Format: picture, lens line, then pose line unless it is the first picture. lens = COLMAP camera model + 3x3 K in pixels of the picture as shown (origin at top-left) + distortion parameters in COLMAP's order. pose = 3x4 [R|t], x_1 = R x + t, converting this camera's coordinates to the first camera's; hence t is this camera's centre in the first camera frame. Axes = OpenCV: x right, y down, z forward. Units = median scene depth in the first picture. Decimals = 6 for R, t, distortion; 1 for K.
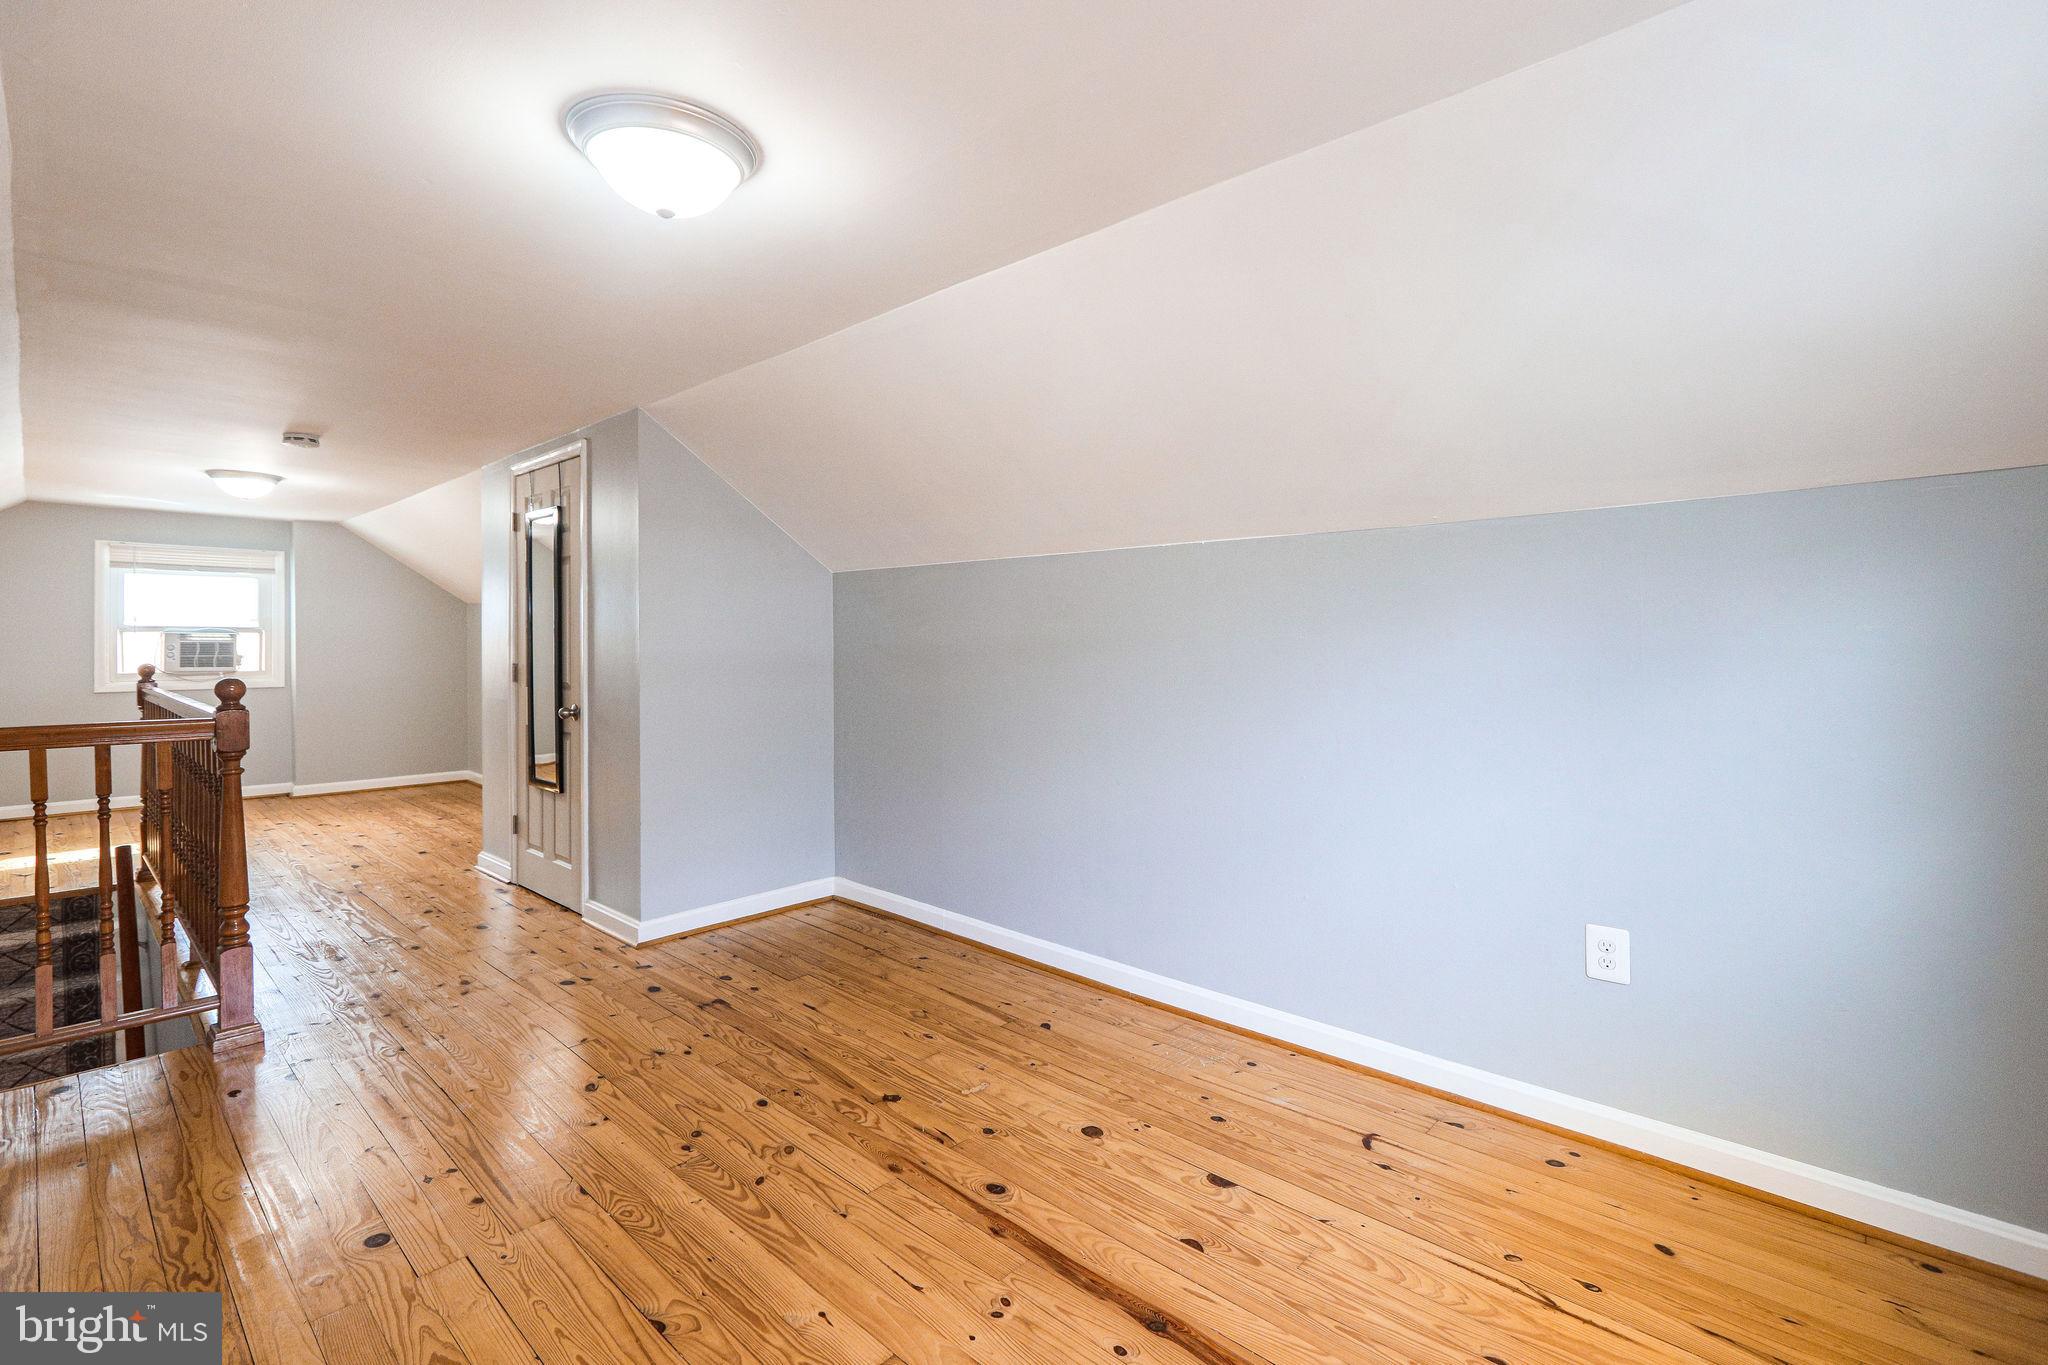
lens RADIAL K [[943.8, 0, 1032.9], [0, 943.8, 631.1], [0, 0, 1]] dist [-0.000276, 0.000070]
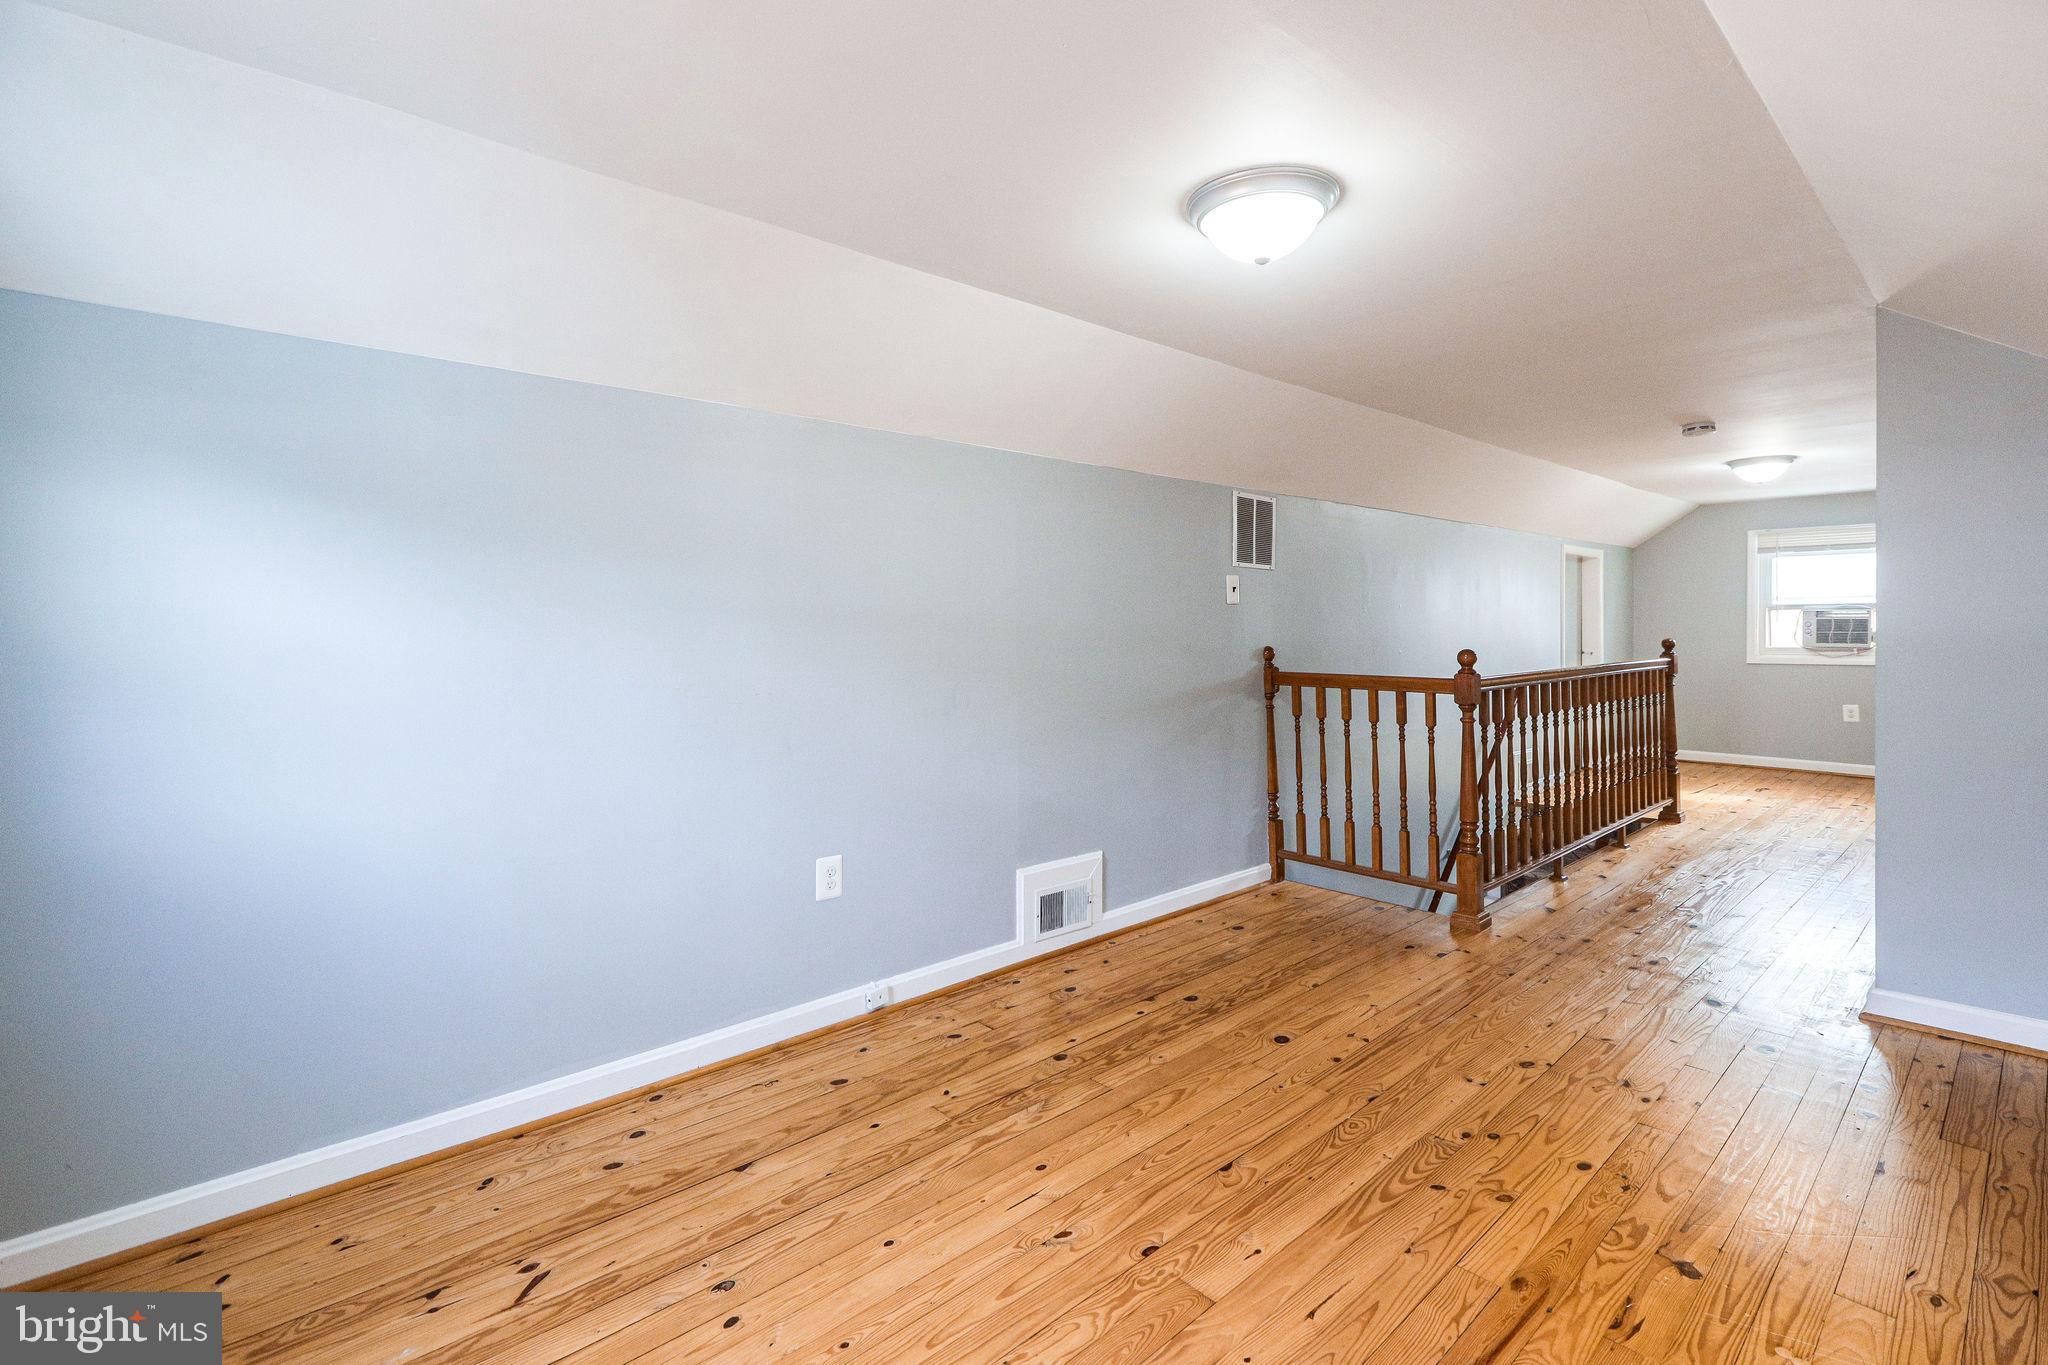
lens RADIAL K [[943.8, 0, 1032.9], [0, 943.8, 631.1], [0, 0, 1]] dist [-0.000276, 0.000070]
pose [[-0.075660, 0.011187, -0.997071, 0.600952], [0.015221, 0.999834, 0.010063, 0.003300], [0.997018, -0.014415, -0.075818, 0.587485]]
